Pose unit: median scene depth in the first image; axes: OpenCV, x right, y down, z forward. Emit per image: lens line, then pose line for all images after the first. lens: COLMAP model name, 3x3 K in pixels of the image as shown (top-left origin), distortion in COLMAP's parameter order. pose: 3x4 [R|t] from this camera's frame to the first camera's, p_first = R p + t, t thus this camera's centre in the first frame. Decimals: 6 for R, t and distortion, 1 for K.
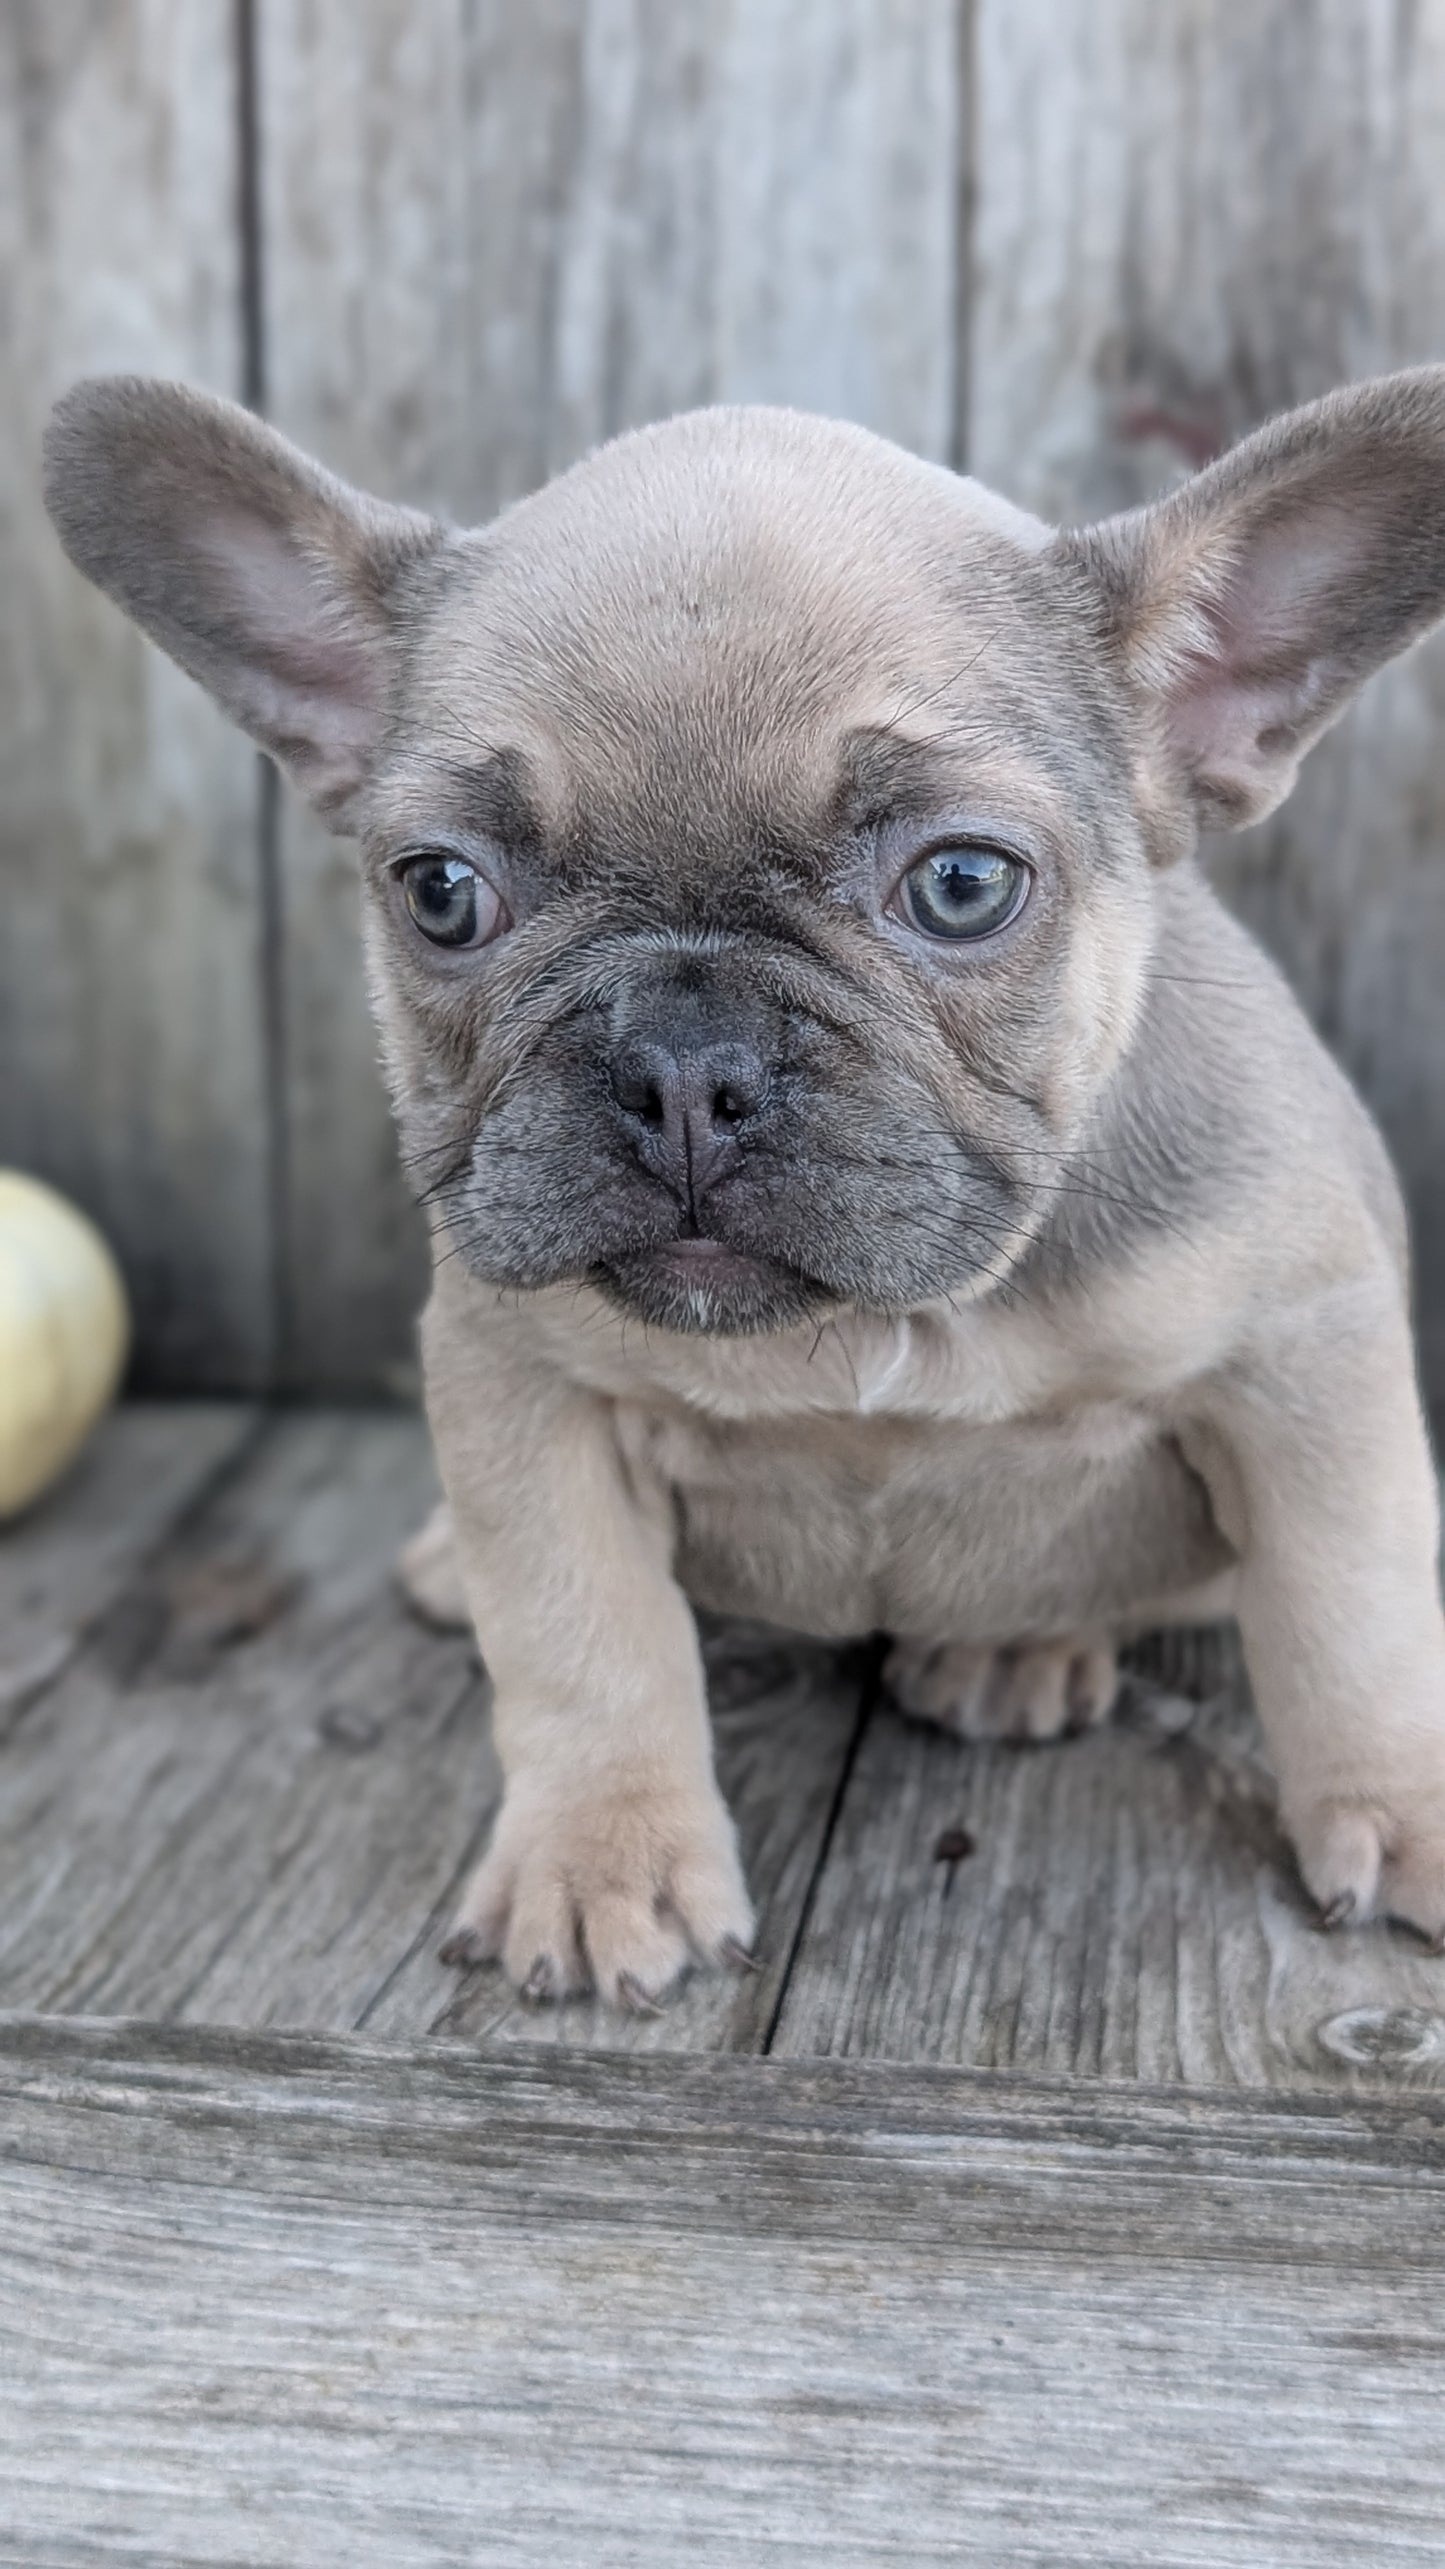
lens RADIAL K [[3834.3, 0, 660.3], [0, 3834.3, 1233.1], [0, 0, 1]] dist [0.019936, 0.000000]
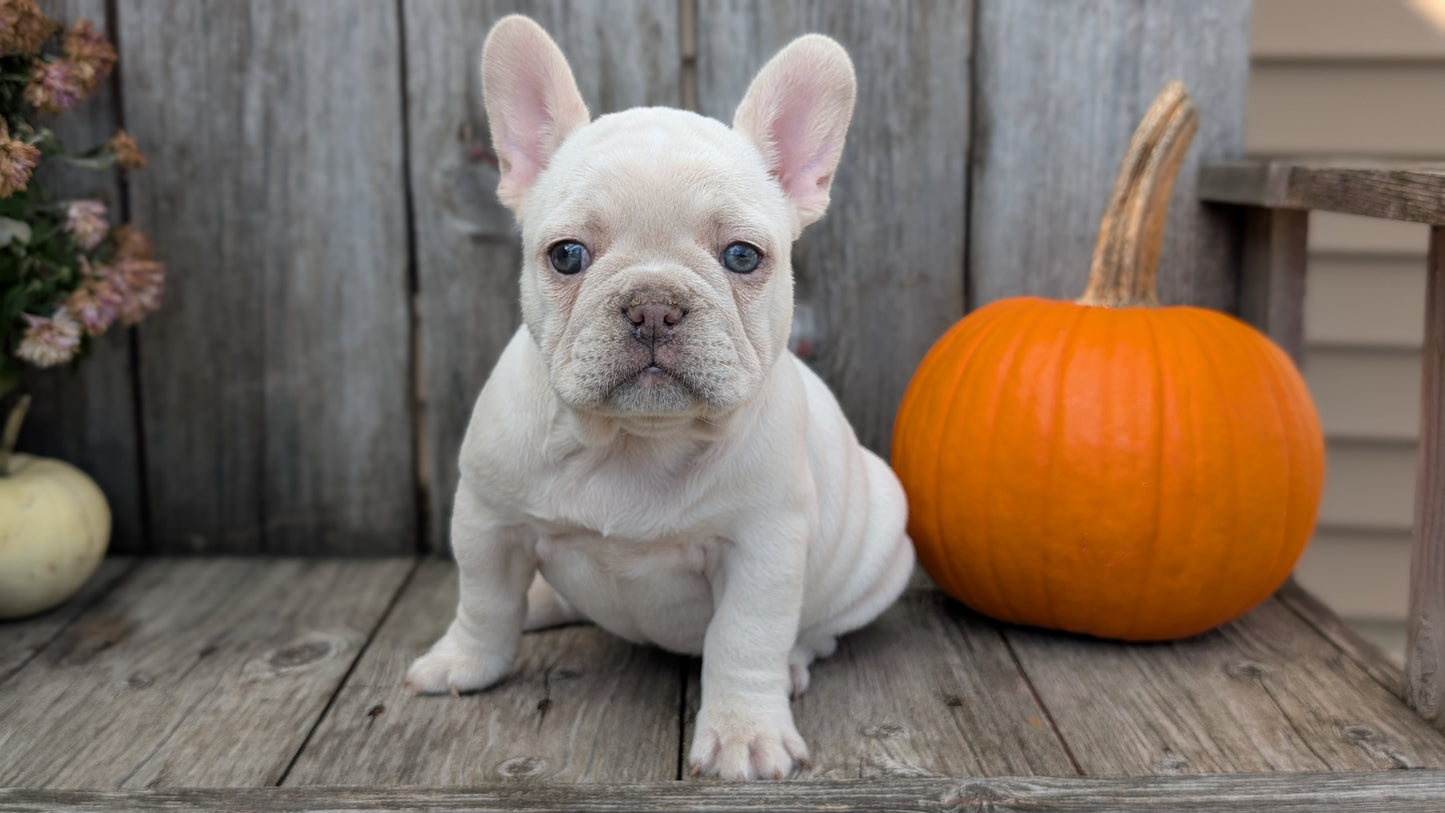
lens RADIAL K [[1661.3, 0, 730.7], [0, 1661.3, 393.5], [0, 0, 1]] dist [0.000969, 0.000000]
pose [[0.986674, -0.026038, 0.160611, 0.162041], [0.036616, 0.997326, -0.063252, 0.035438], [-0.158534, 0.068289, 0.984989, -0.158708]]
